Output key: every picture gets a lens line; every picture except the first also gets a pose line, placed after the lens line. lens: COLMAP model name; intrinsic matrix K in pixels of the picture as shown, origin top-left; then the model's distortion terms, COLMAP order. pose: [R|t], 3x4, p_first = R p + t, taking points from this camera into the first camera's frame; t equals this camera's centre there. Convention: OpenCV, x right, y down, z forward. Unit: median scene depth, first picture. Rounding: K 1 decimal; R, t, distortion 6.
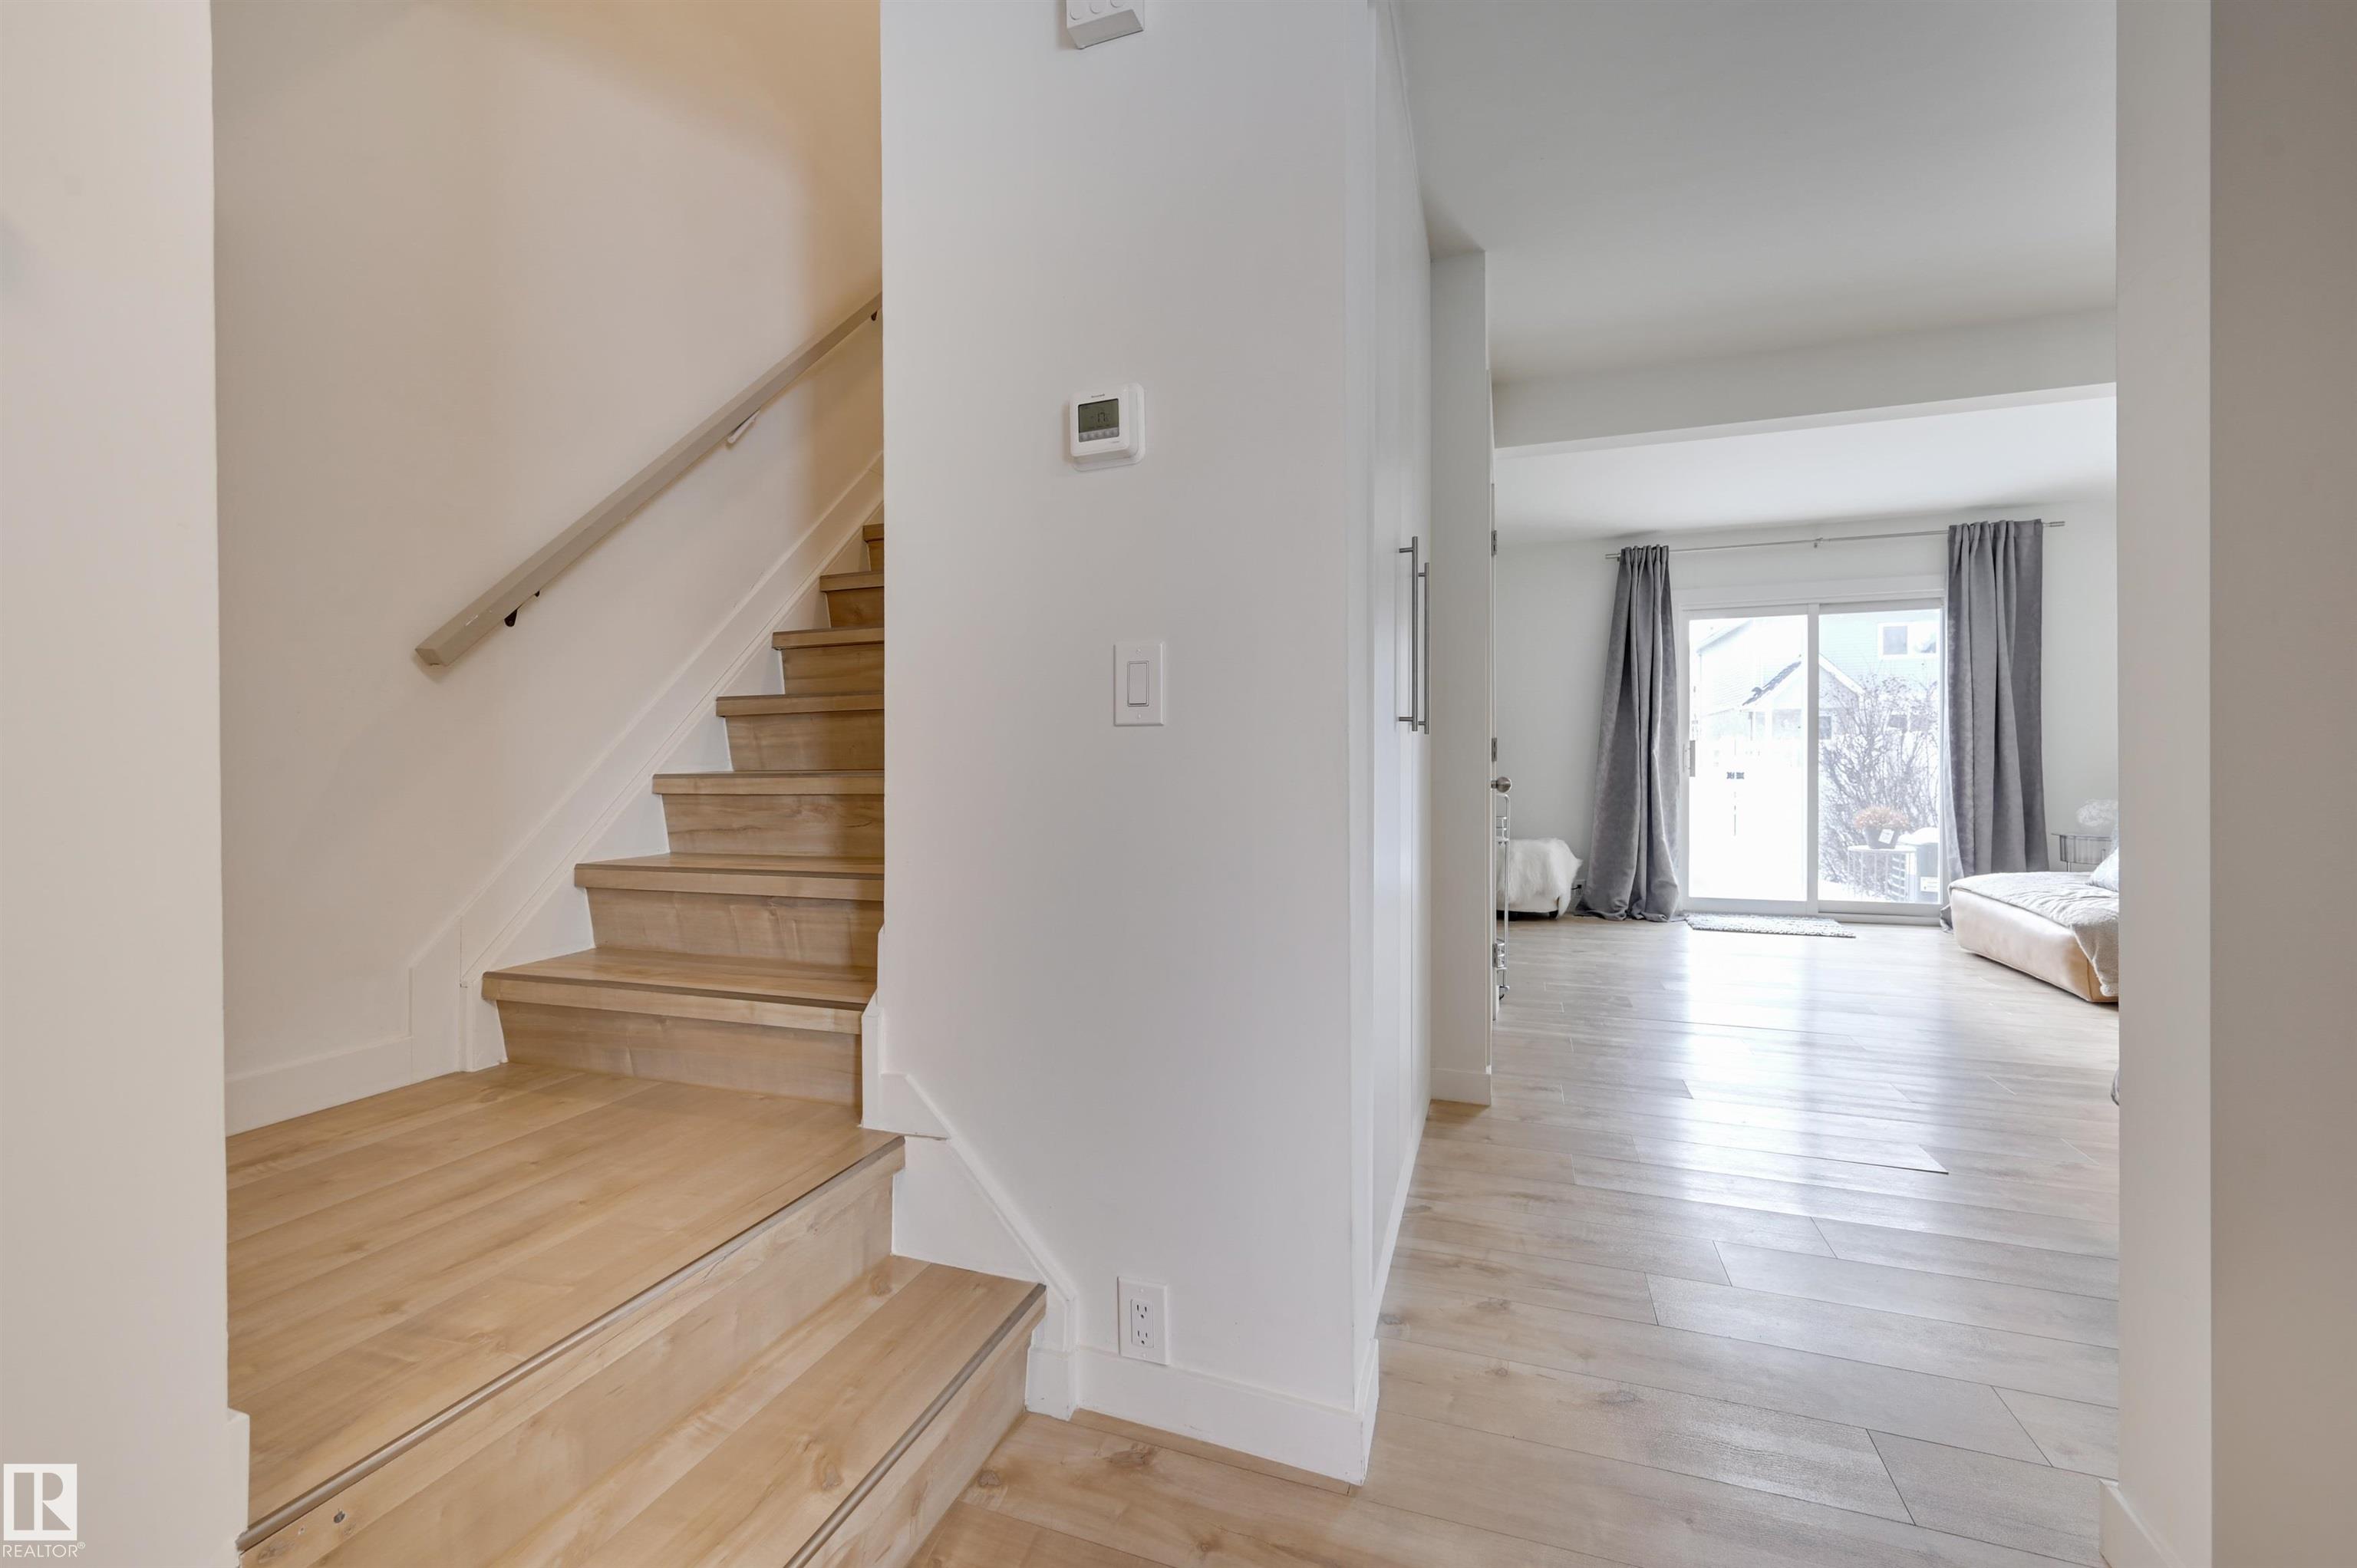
lens RADIAL K [[992.1, 0, 1151.0], [0, 992.1, 772.7], [0, 0, 1]] dist [0.000559, -0.000024]
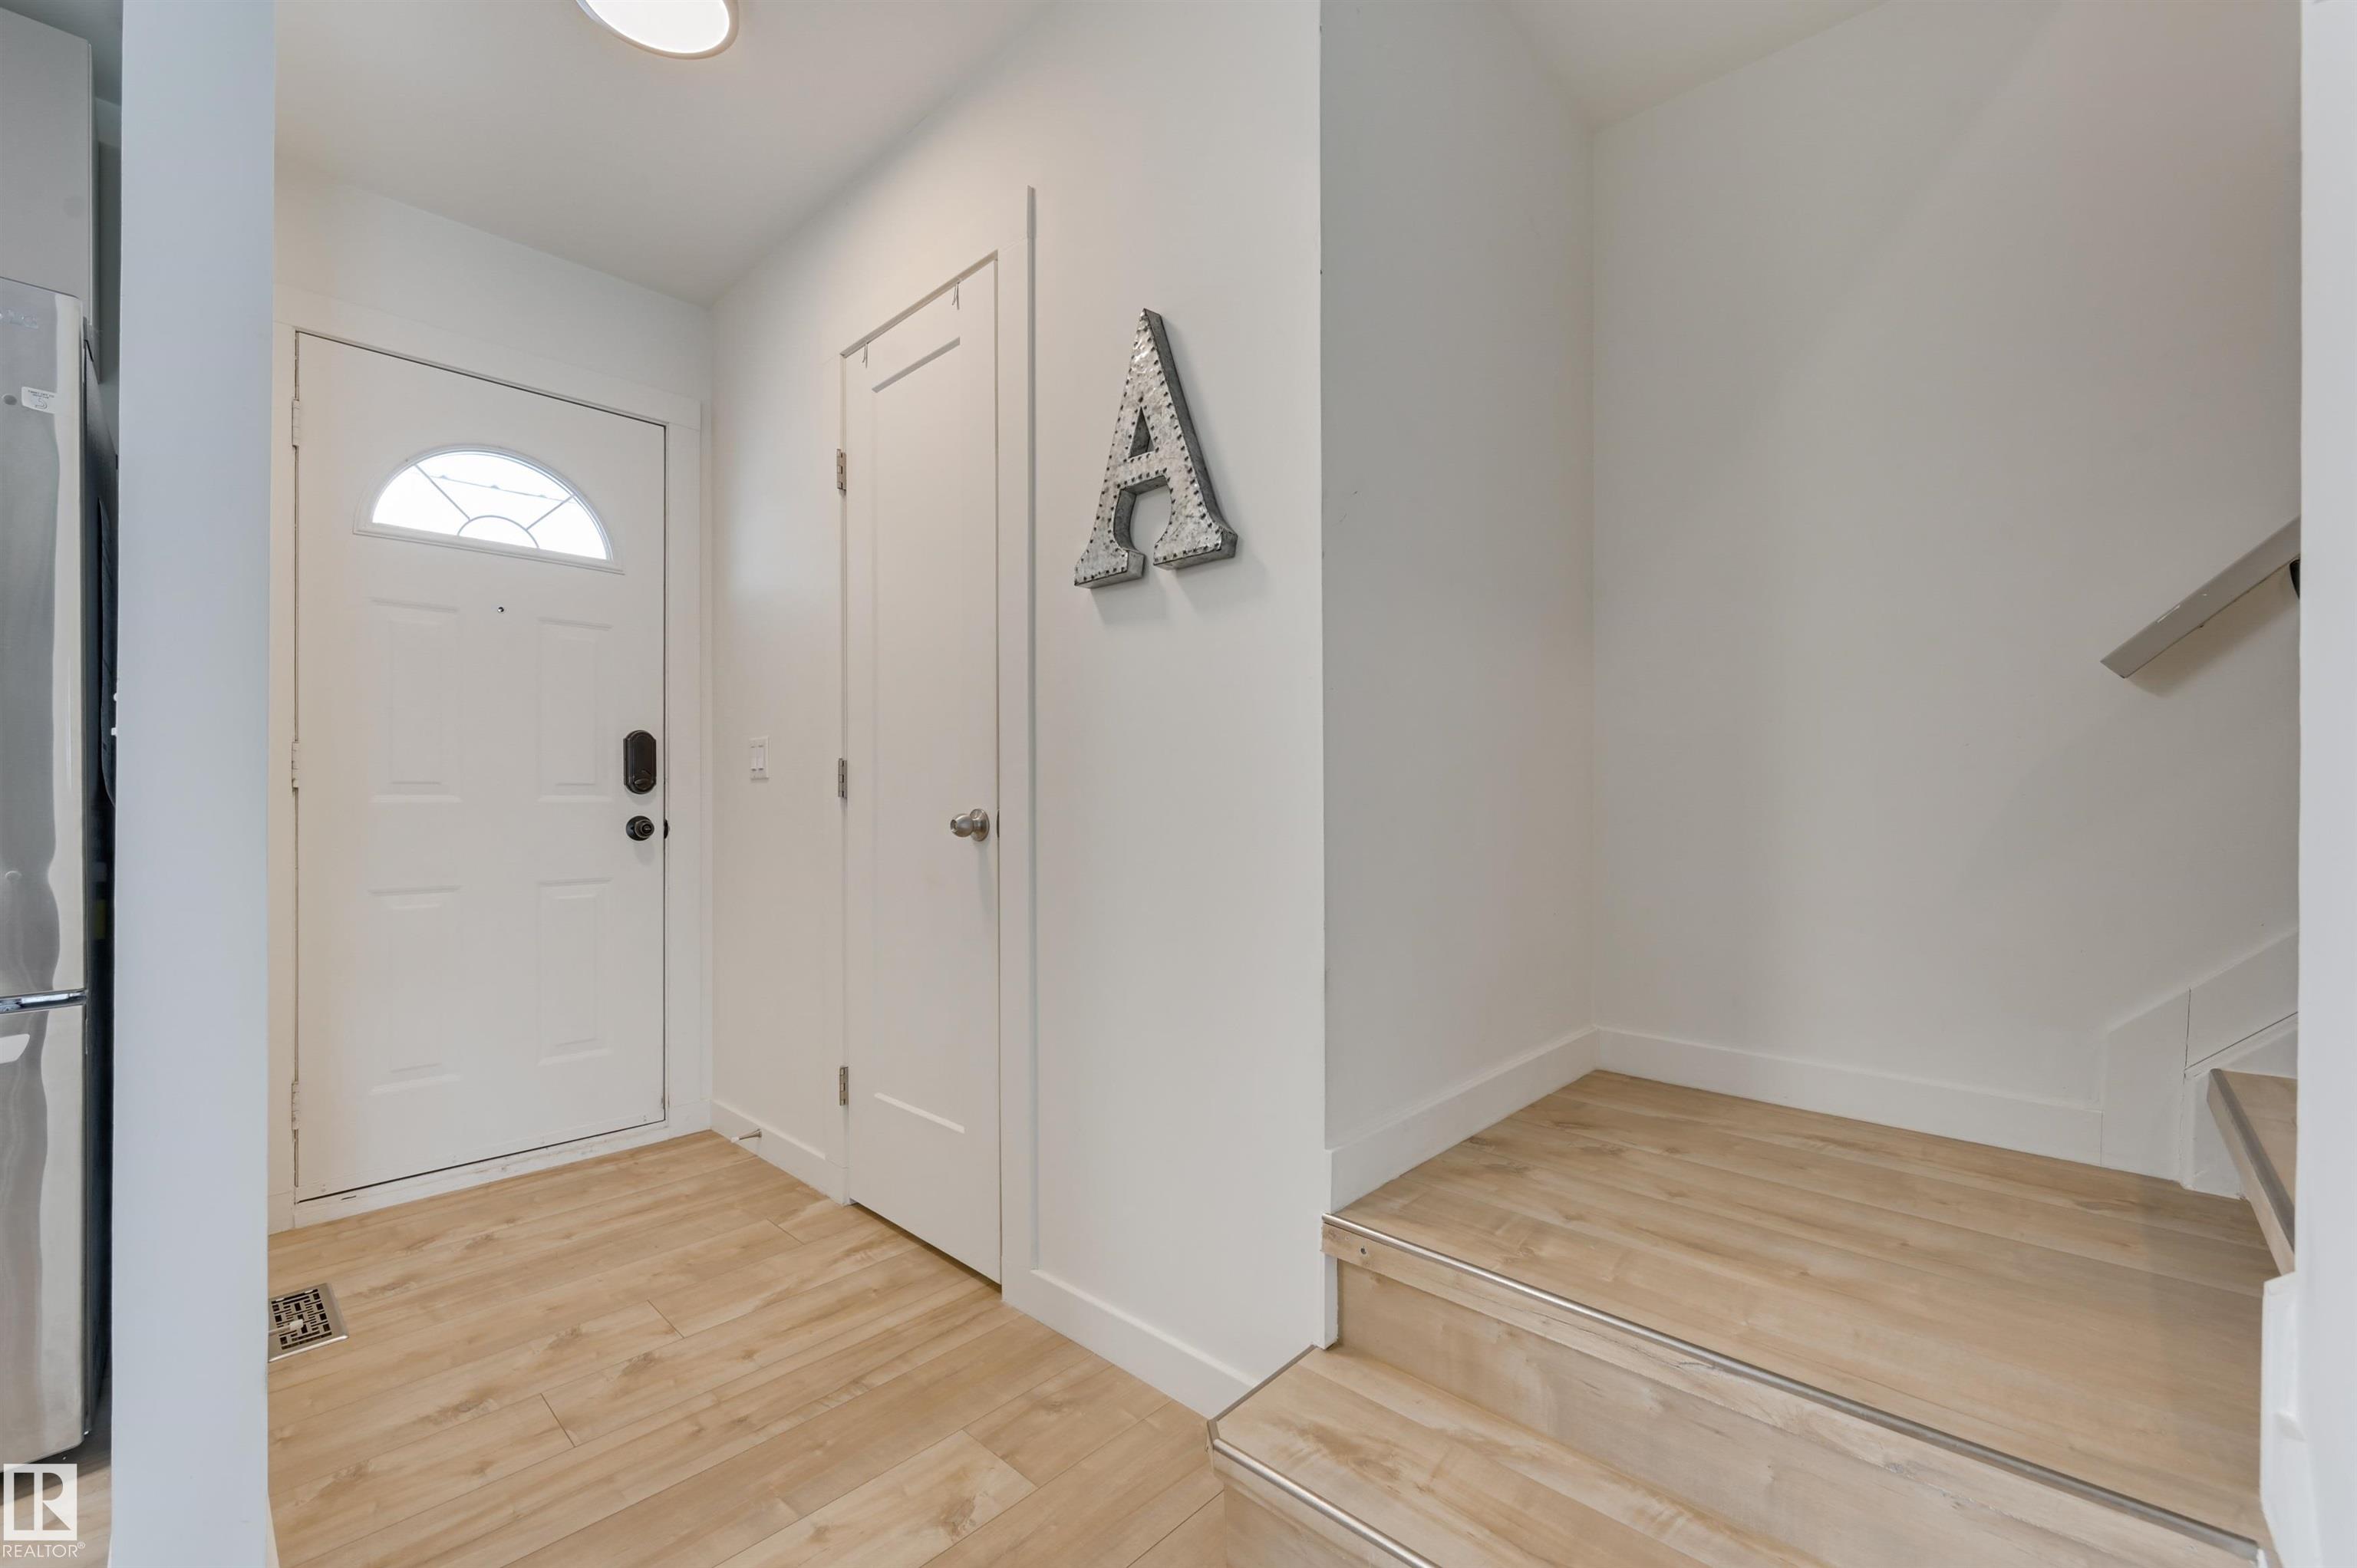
lens RADIAL K [[951.1, 0, 1107.4], [0, 951.1, 794.9], [0, 0, 1]] dist [0.001034, 0.000150]
pose [[-0.422866, 0.005386, -0.906176, 0.099764], [-0.000889, 0.999979, 0.006359, -0.002924], [0.906192, 0.003495, -0.422852, 0.159198]]
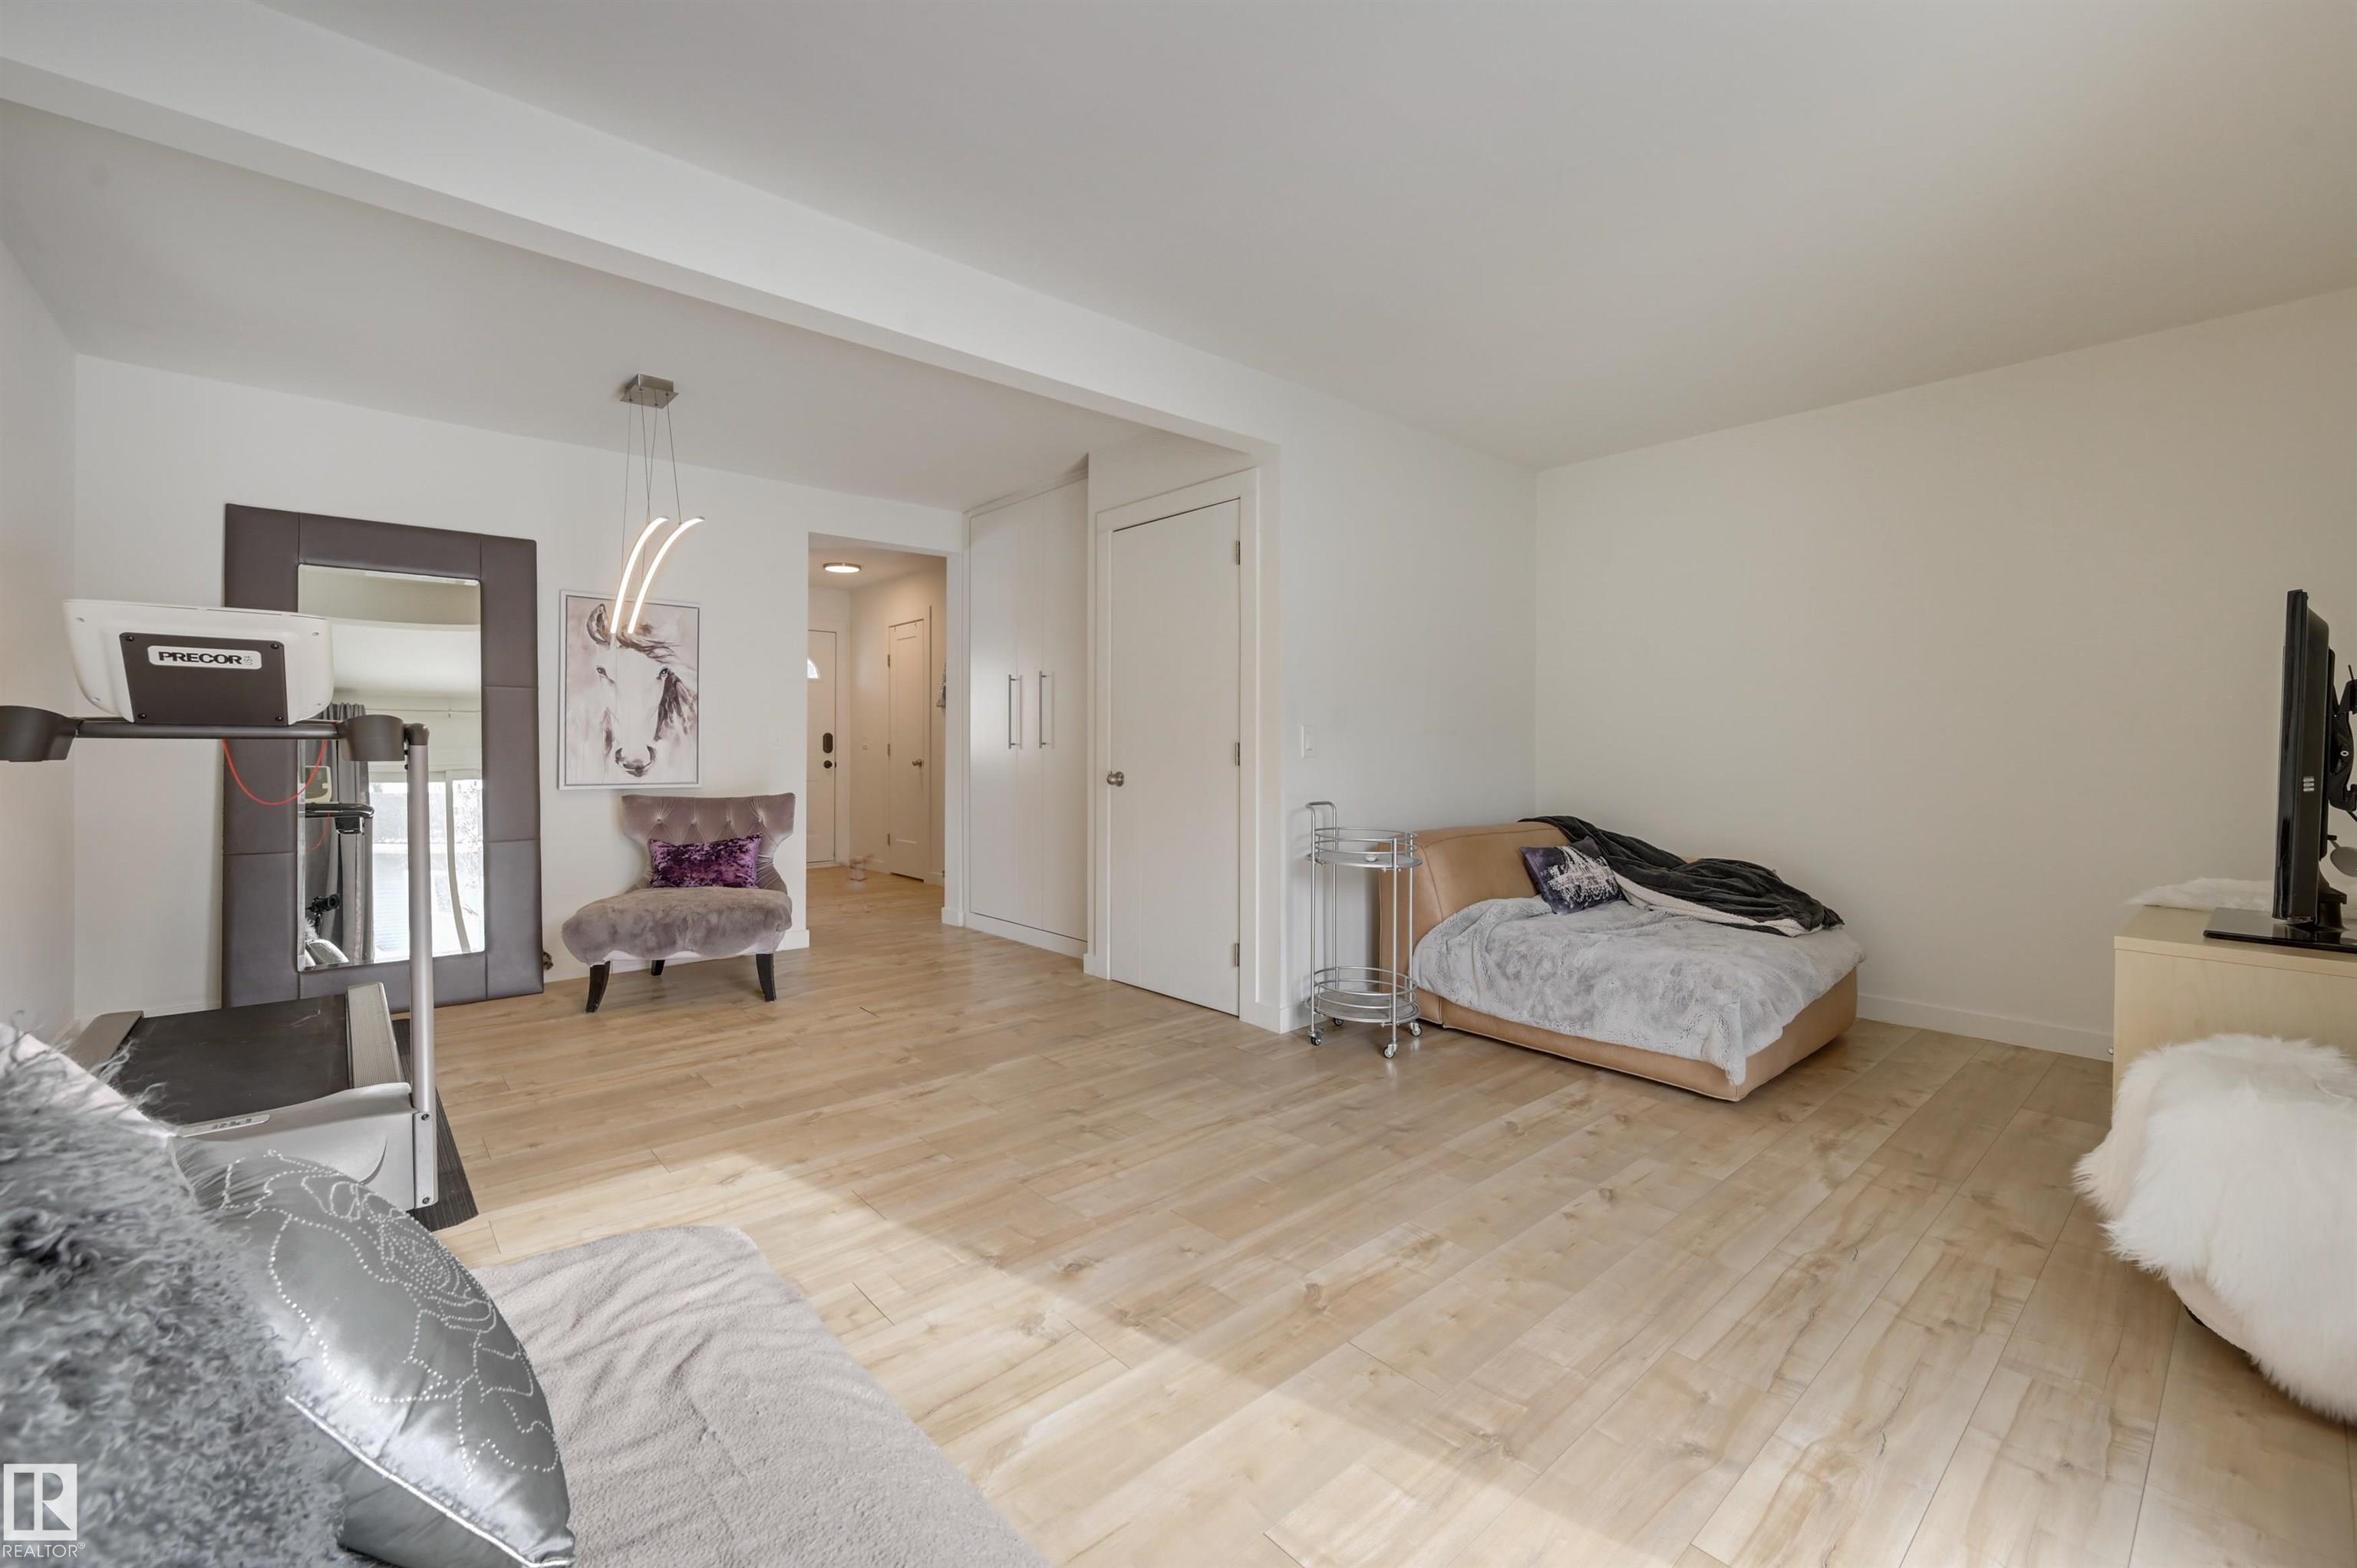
lens RADIAL K [[972.4, 0, 1173.6], [0, 972.4, 751.6], [0, 0, 1]] dist [-0.001182, -0.000020]
pose [[-0.479178, 0.007494, -0.877686, 0.789450], [-0.006892, 0.999901, 0.012300, -0.023733], [0.877691, 0.011943, -0.479078, 0.891595]]
